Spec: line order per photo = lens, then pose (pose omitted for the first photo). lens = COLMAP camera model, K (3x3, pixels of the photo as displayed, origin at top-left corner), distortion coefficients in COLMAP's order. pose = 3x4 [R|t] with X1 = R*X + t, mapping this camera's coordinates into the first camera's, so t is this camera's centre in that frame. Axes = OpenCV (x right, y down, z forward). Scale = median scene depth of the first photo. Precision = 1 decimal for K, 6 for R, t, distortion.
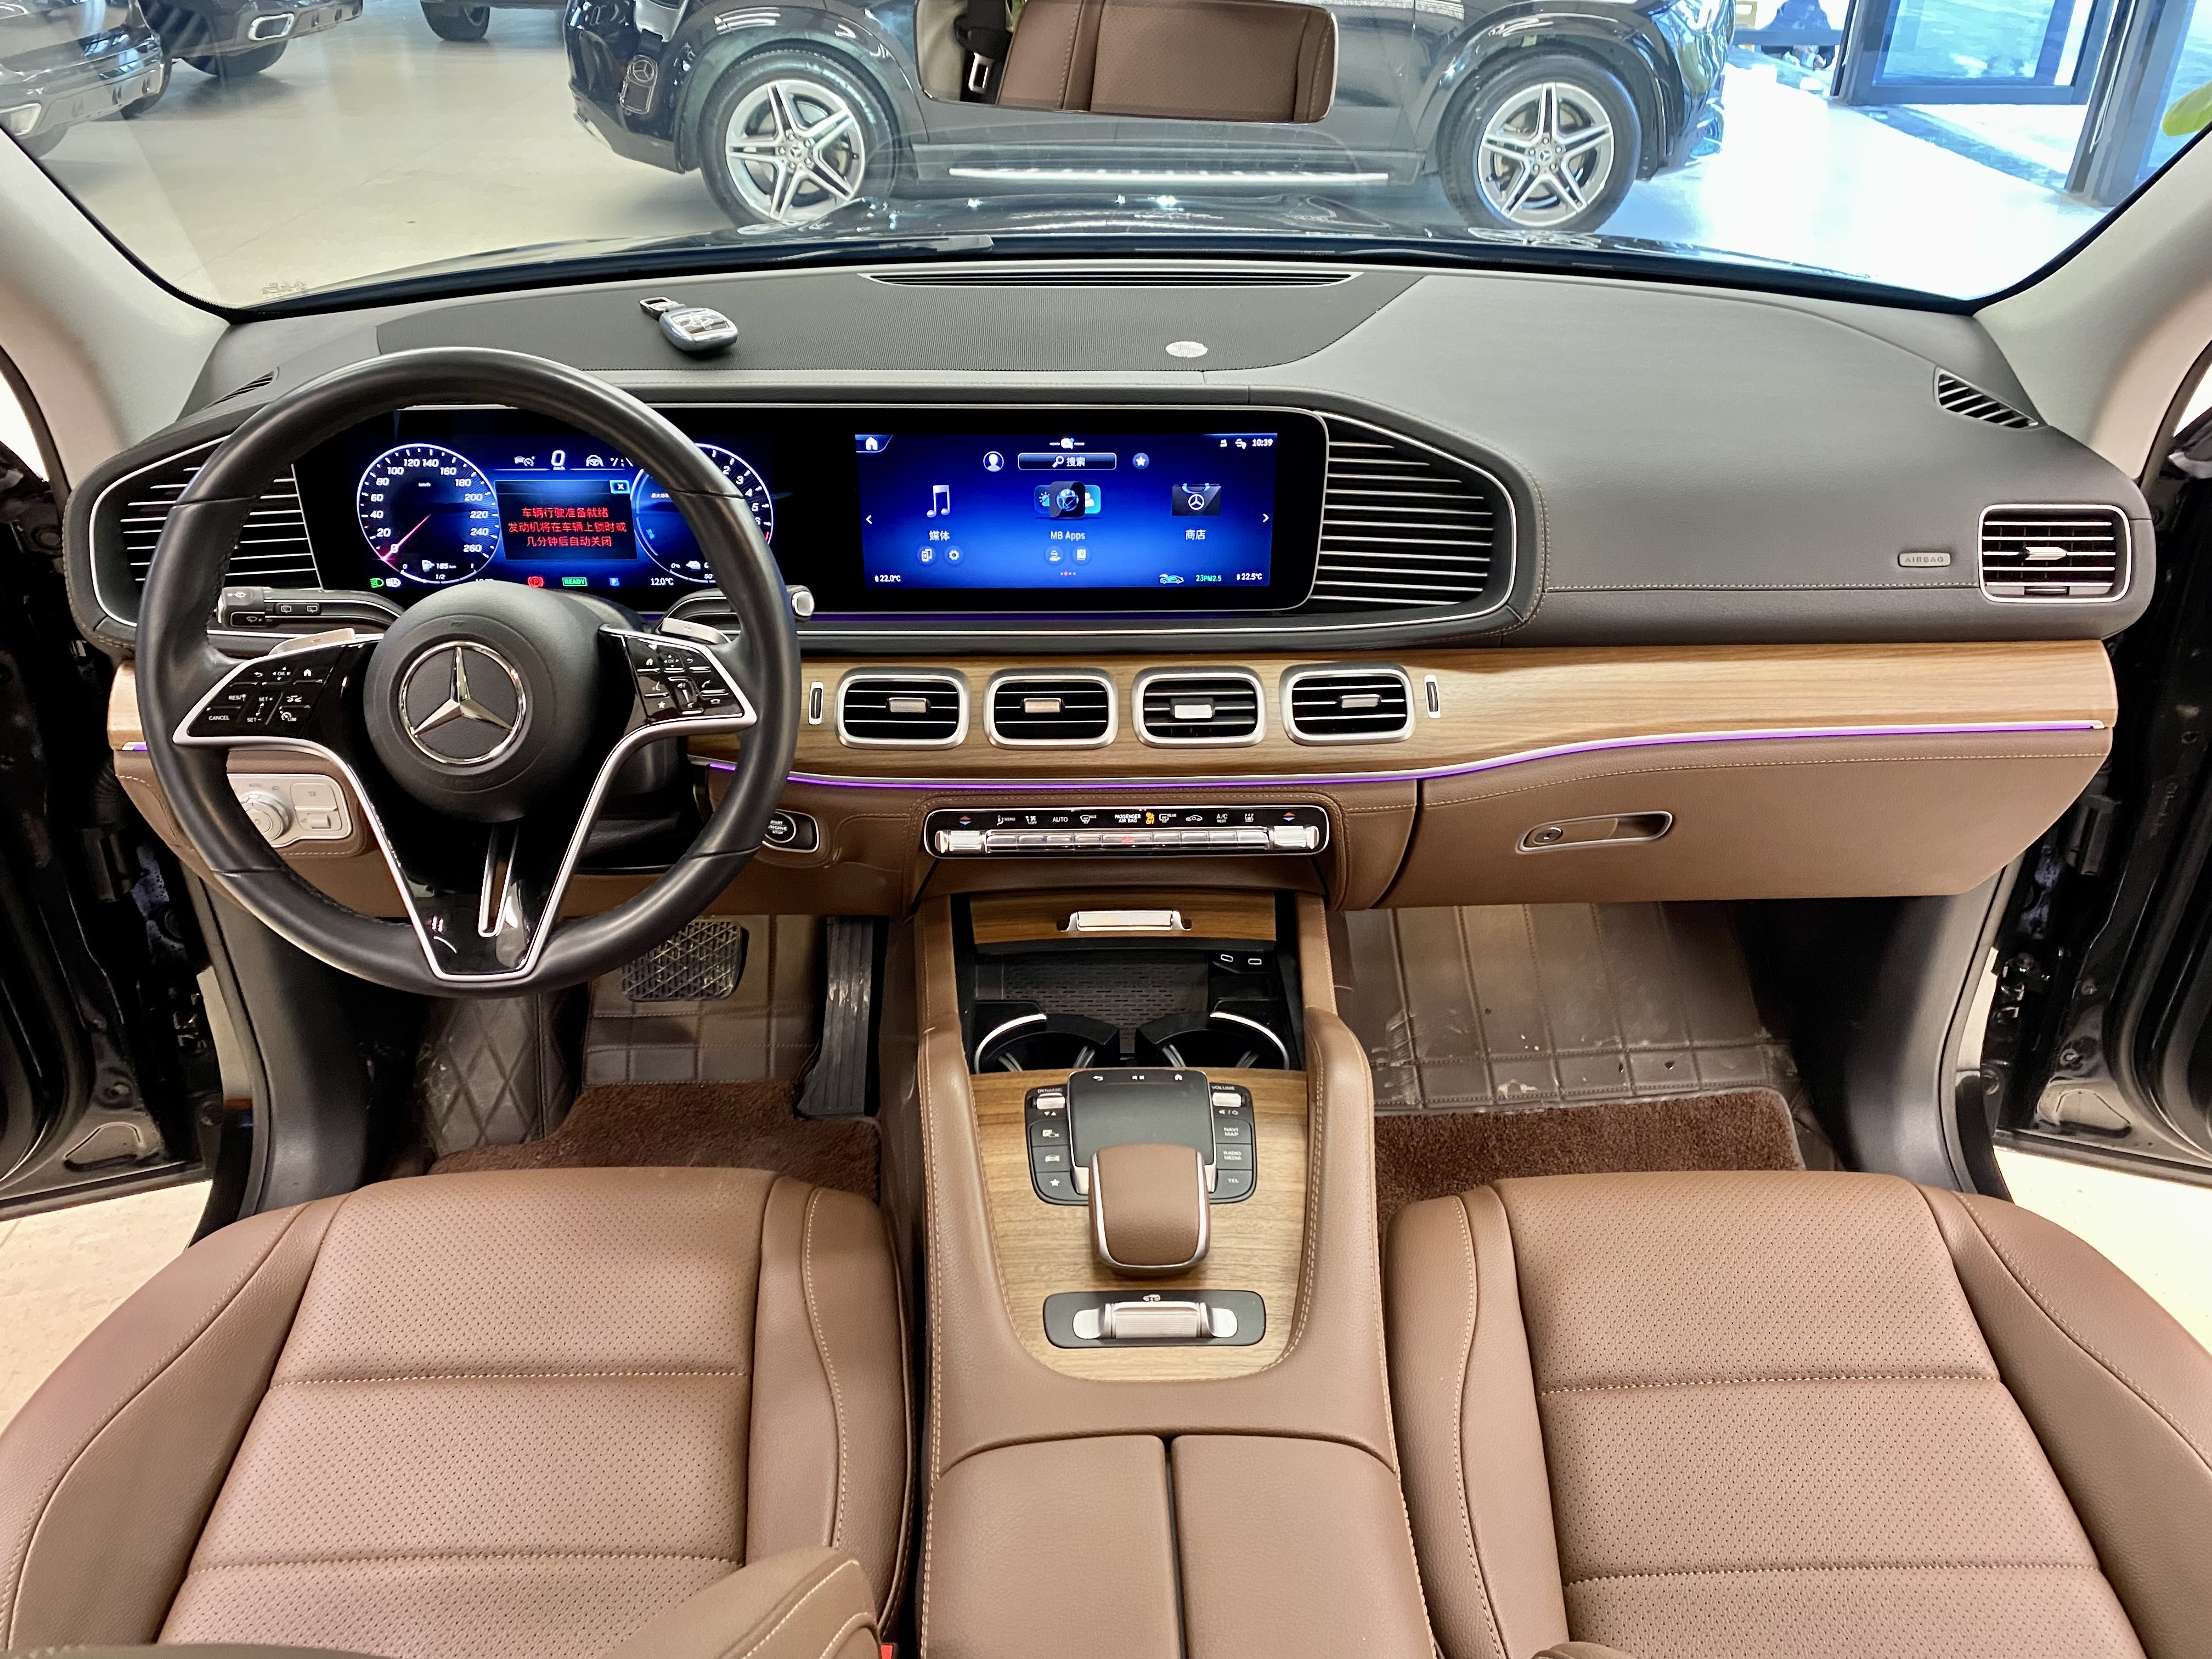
lens RADIAL K [[1703.2, 0, 1153.9], [0, 1703.2, 872.6], [0, 0, 1]] dist [-0.010068, 0.000446]
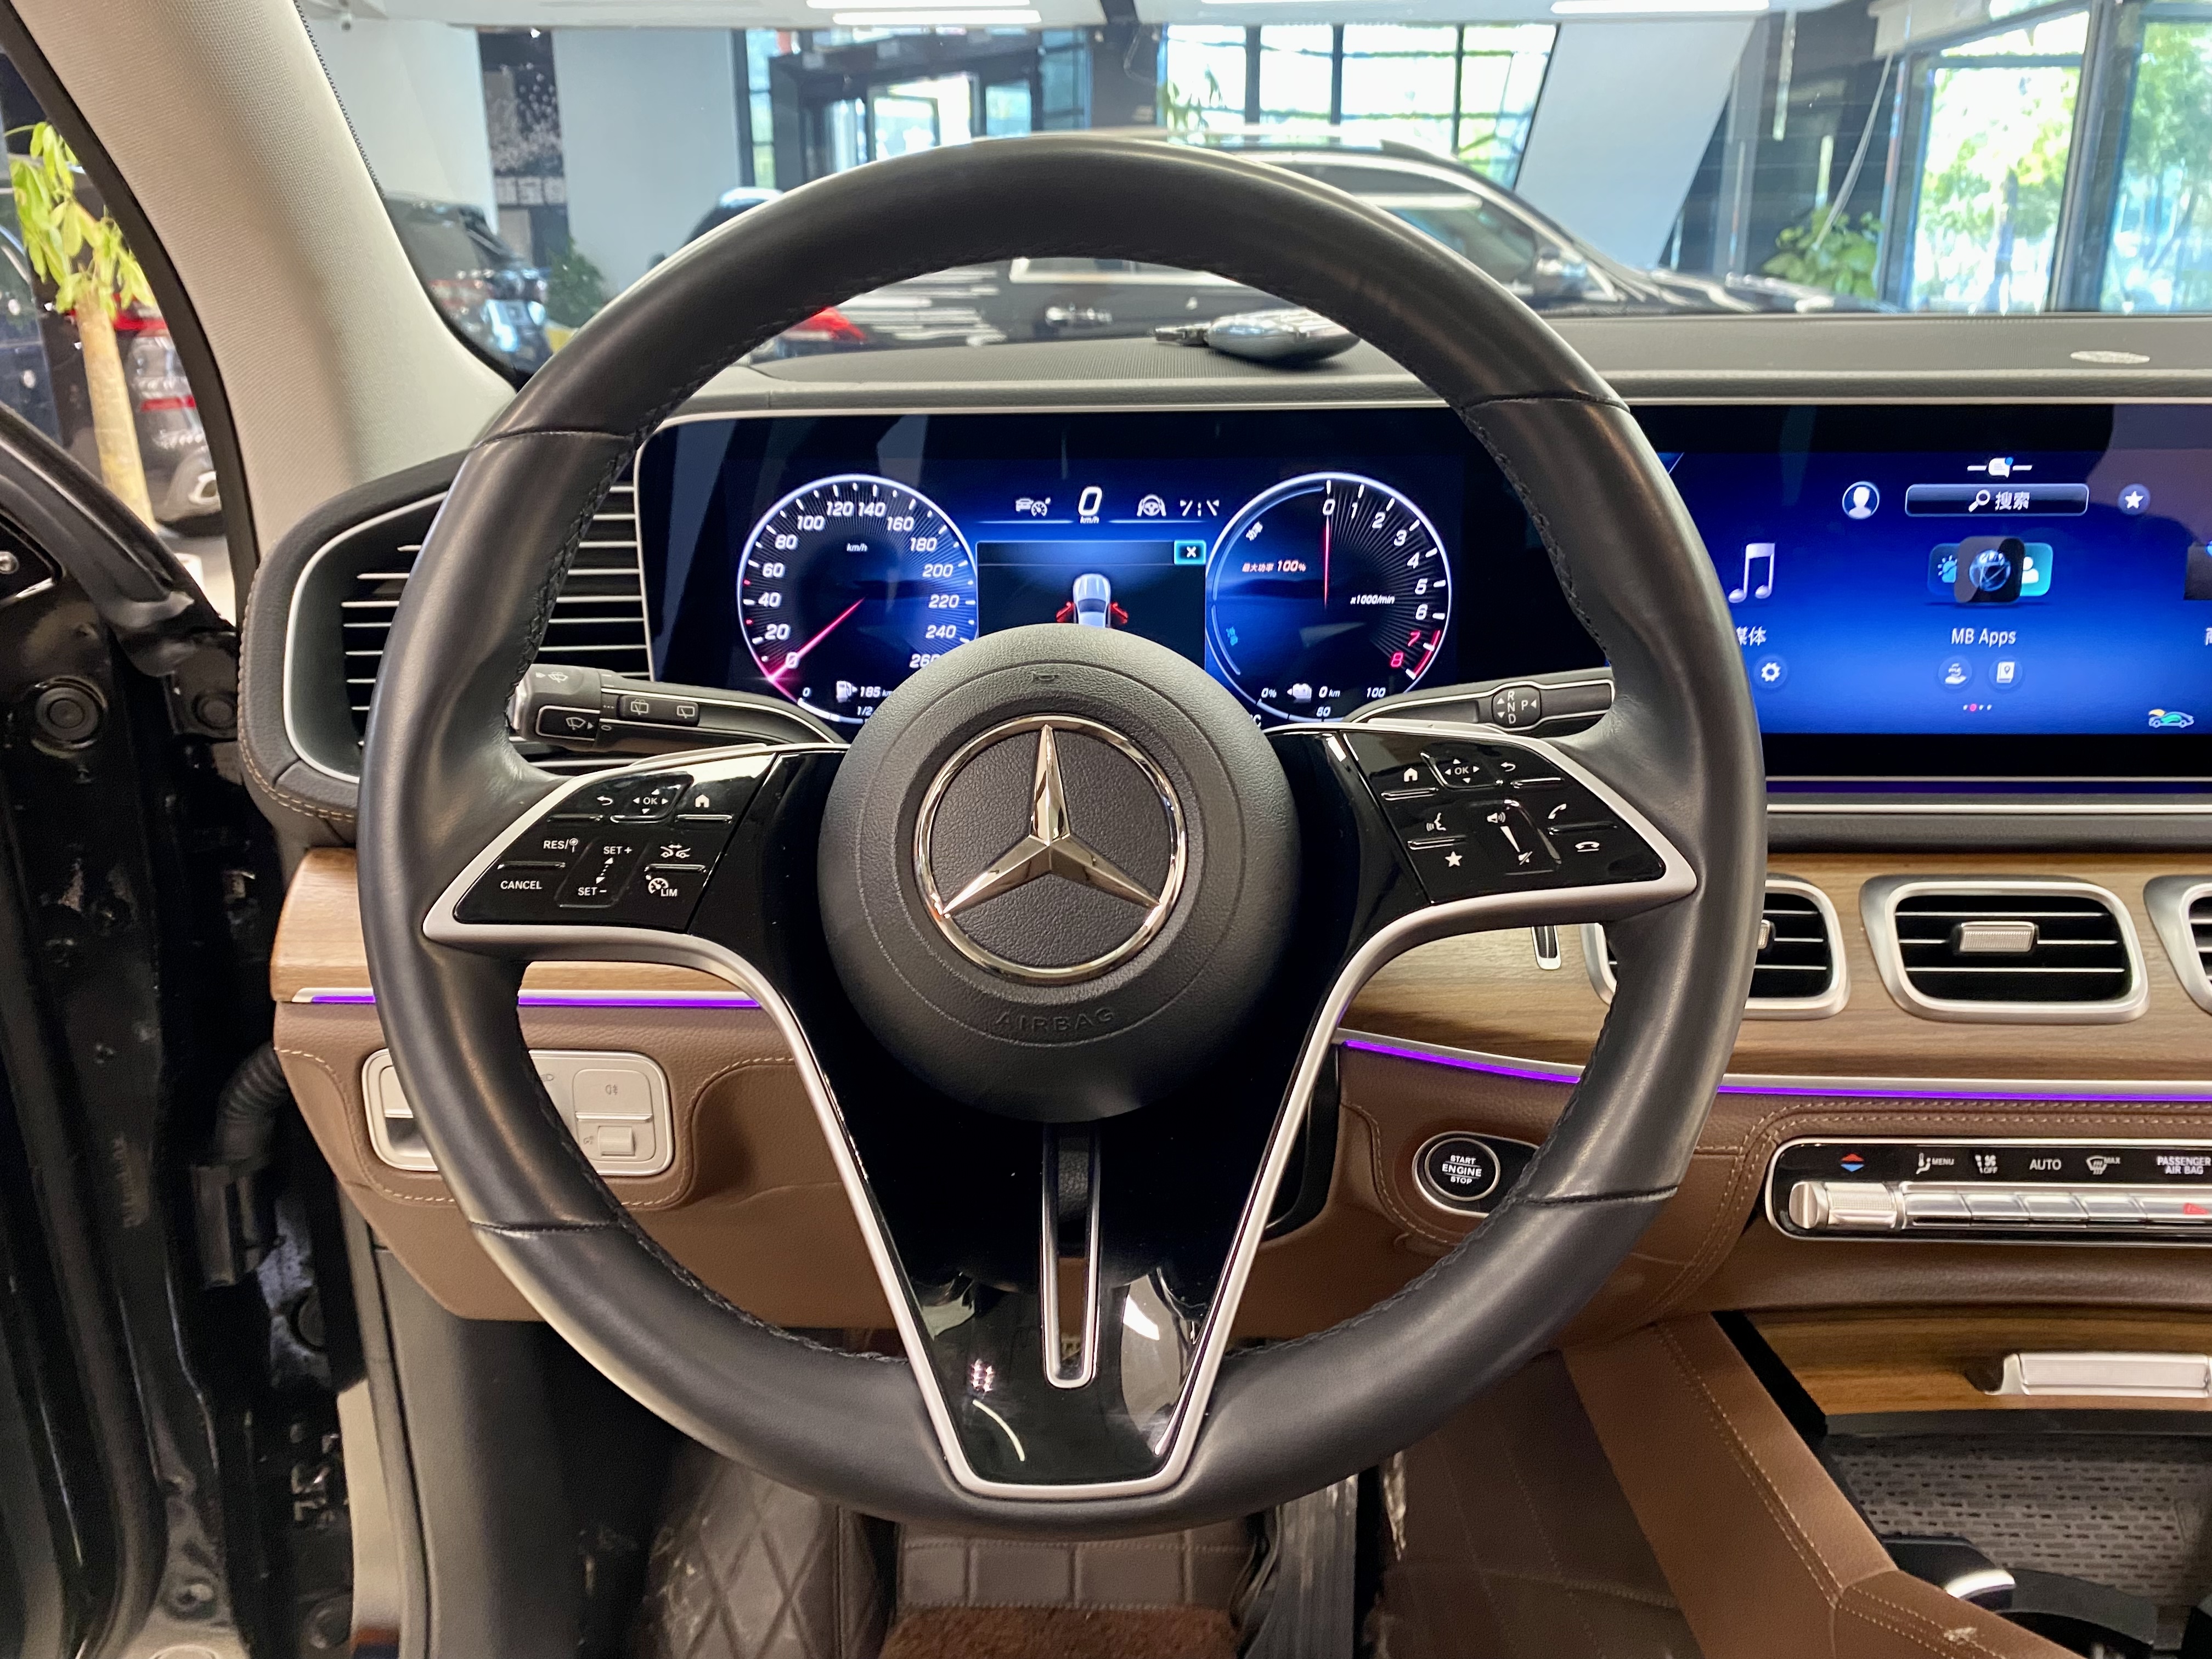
lens RADIAL K [[1792.6, 0, 1106.0], [0, 1792.6, 829.5], [0, 0, 1]] dist [0.068916, -0.116590]
pose [[0.994156, -0.002607, -0.107922, -0.271803], [-0.023211, 0.971165, -0.237277, 0.005989], [0.105429, 0.238395, 0.965429, 0.431792]]
